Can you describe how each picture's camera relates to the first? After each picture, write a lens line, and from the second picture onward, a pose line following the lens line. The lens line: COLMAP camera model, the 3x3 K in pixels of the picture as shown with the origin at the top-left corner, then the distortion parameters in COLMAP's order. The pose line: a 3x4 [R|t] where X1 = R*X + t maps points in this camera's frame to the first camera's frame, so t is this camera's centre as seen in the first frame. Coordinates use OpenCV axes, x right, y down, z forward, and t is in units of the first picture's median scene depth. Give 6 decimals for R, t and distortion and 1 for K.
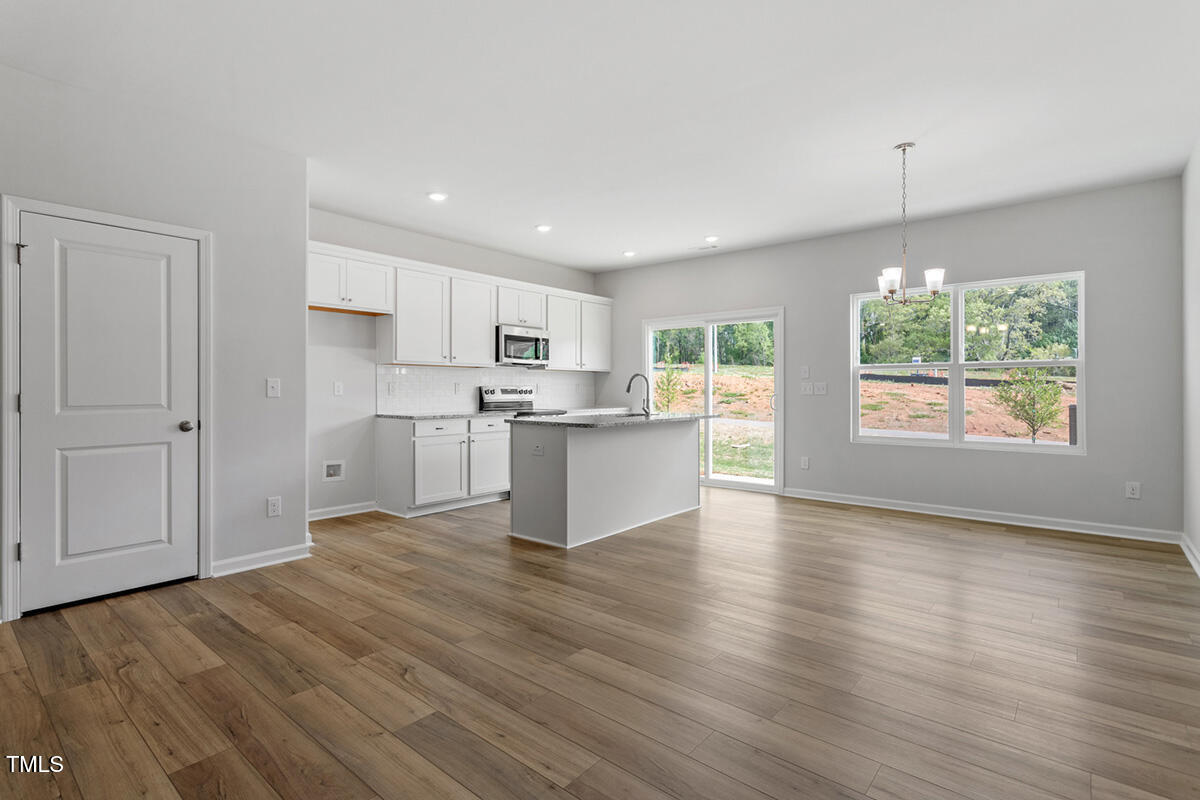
lens RADIAL K [[575.2, 0, 600.3], [0, 575.2, 390.3], [0, 0, 1]] dist [-0.000716, 0.000554]
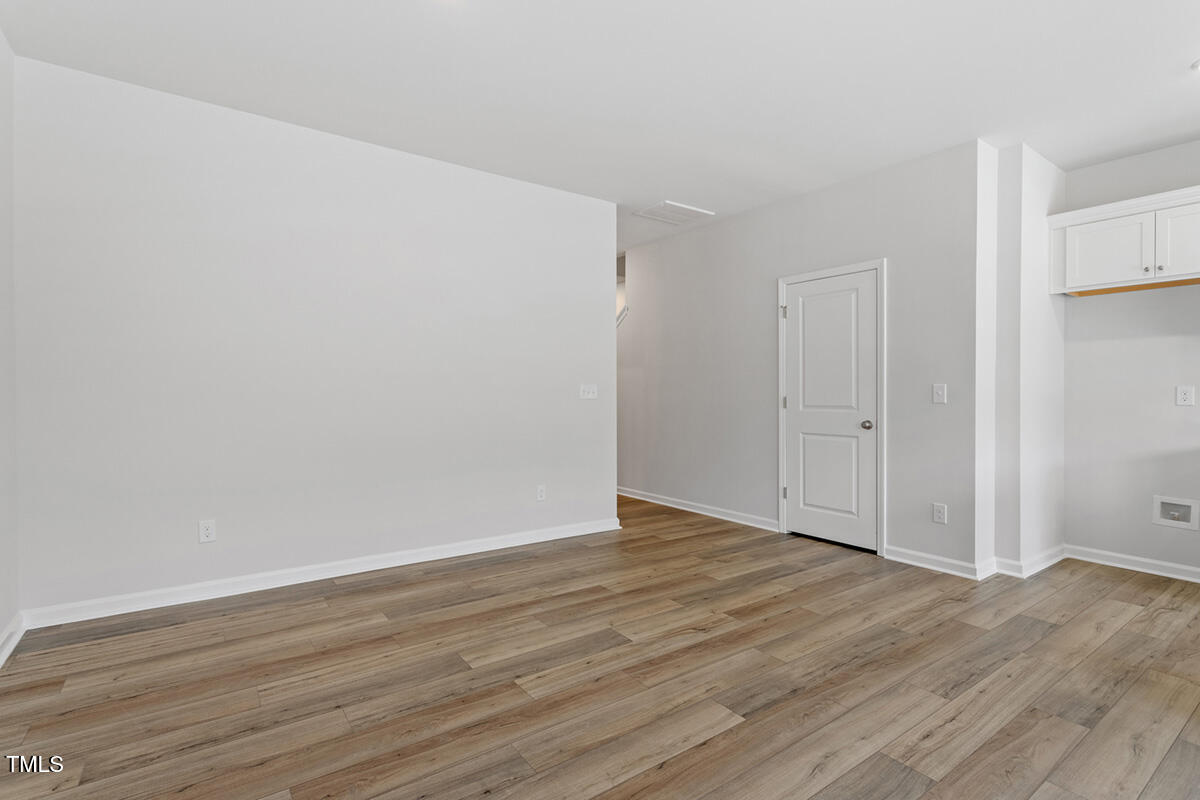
lens RADIAL K [[567.7, 0, 598.8], [0, 567.7, 394.1], [0, 0, 1]] dist [0.001992, 0.000976]
pose [[-0.247995, 0.000034, -0.968761, 0.512622], [-0.007117, 0.999973, 0.001857, -0.000622], [0.968735, 0.007355, -0.247988, 0.650367]]
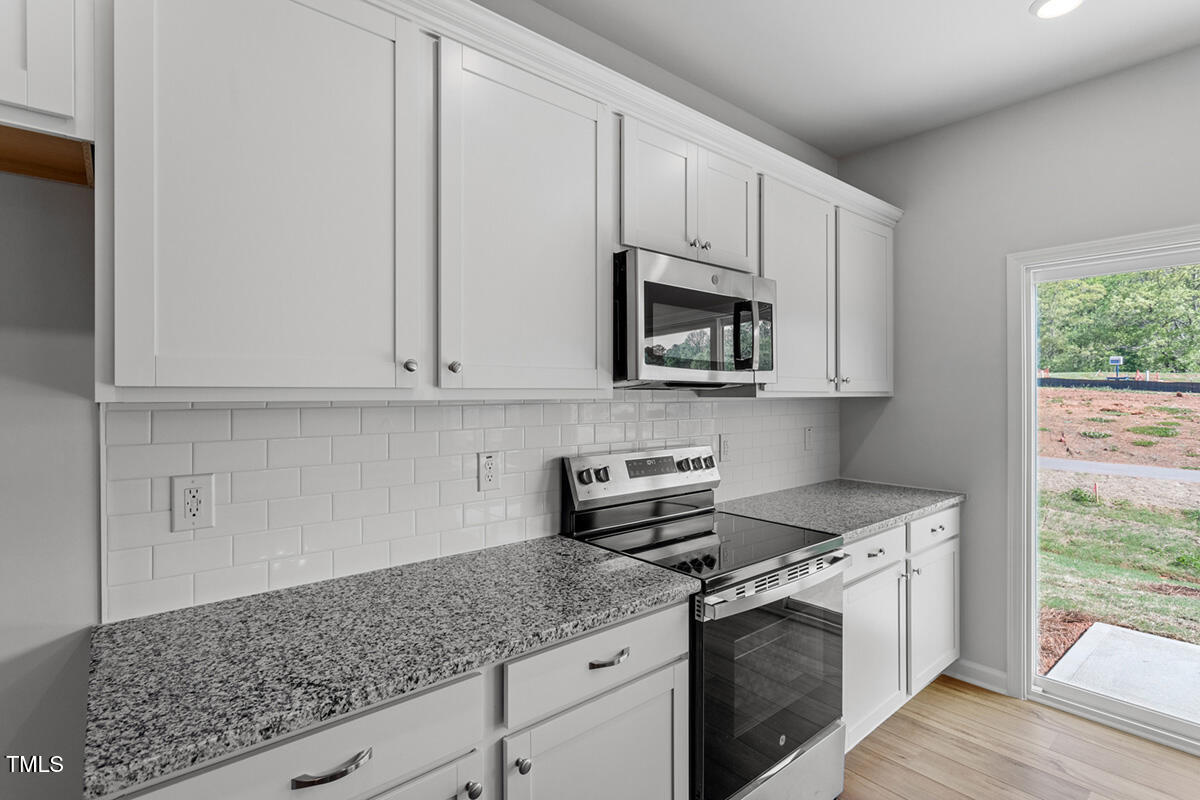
lens RADIAL K [[575.5, 0, 599.8], [0, 575.5, 394.6], [0, 0, 1]] dist [0.000728, 0.000326]
pose [[0.985344, -0.001964, -0.170570, -0.223910], [0.001901, 0.999998, -0.000535, -0.066560], [0.170570, 0.000203, 0.985345, 1.145068]]
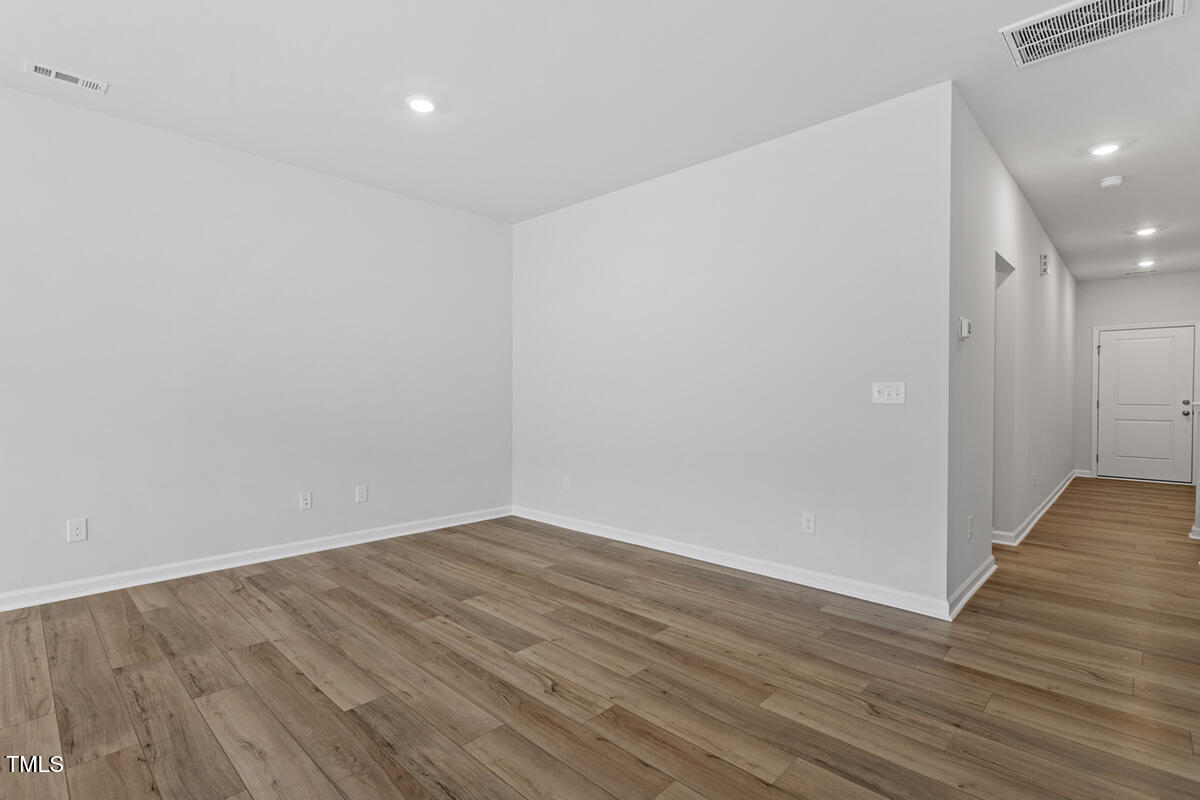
lens RADIAL K [[569.5, 0, 596.3], [0, 569.5, 400.0], [0, 0, 1]] dist [0.001300, 0.000425]
pose [[-0.997705, -0.004147, 0.067581, -0.283145], [-0.003334, 0.999921, 0.012138, -0.001353], [-0.067626, 0.011885, -0.997640, 1.159392]]
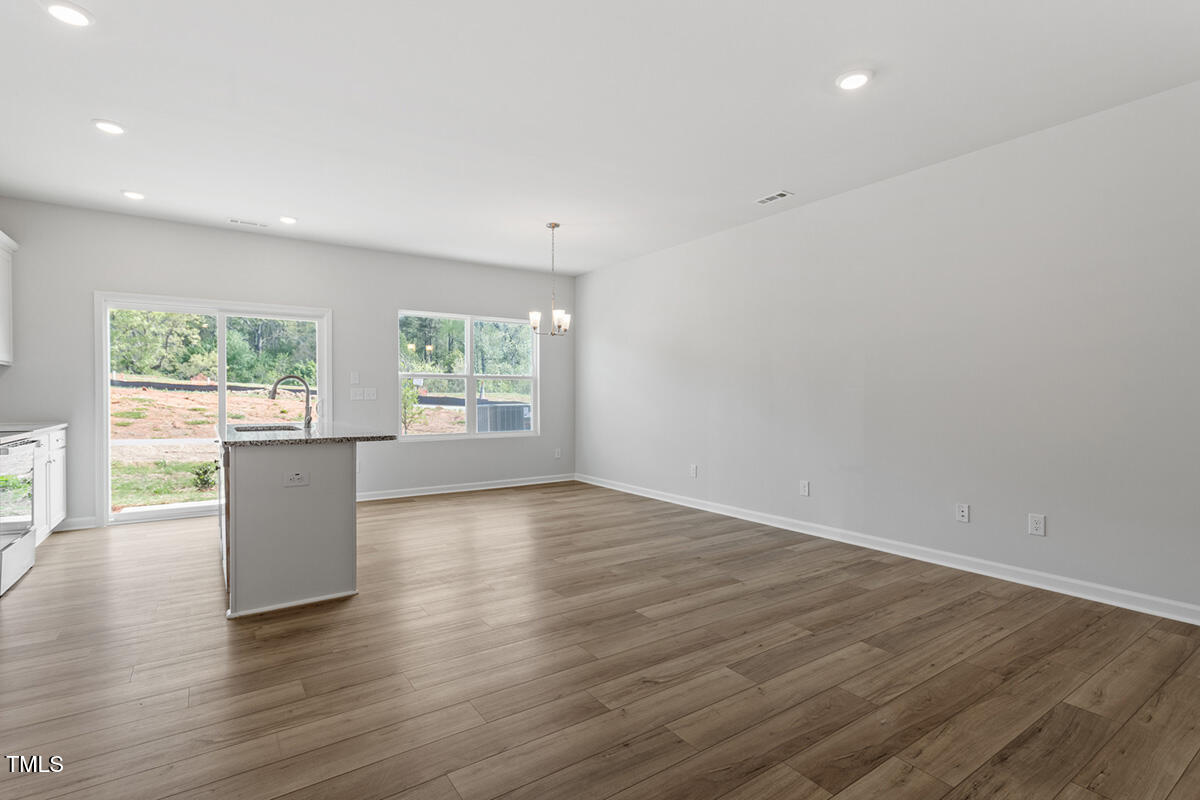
lens RADIAL K [[569.0, 0, 596.2], [0, 569.0, 400.0], [0, 0, 1]] dist [0.000584, 0.000666]
pose [[0.268863, -0.008809, 0.963138, -0.779582], [0.000328, 0.999959, 0.009054, -0.002386], [-0.963178, -0.002118, 0.268854, 0.495213]]
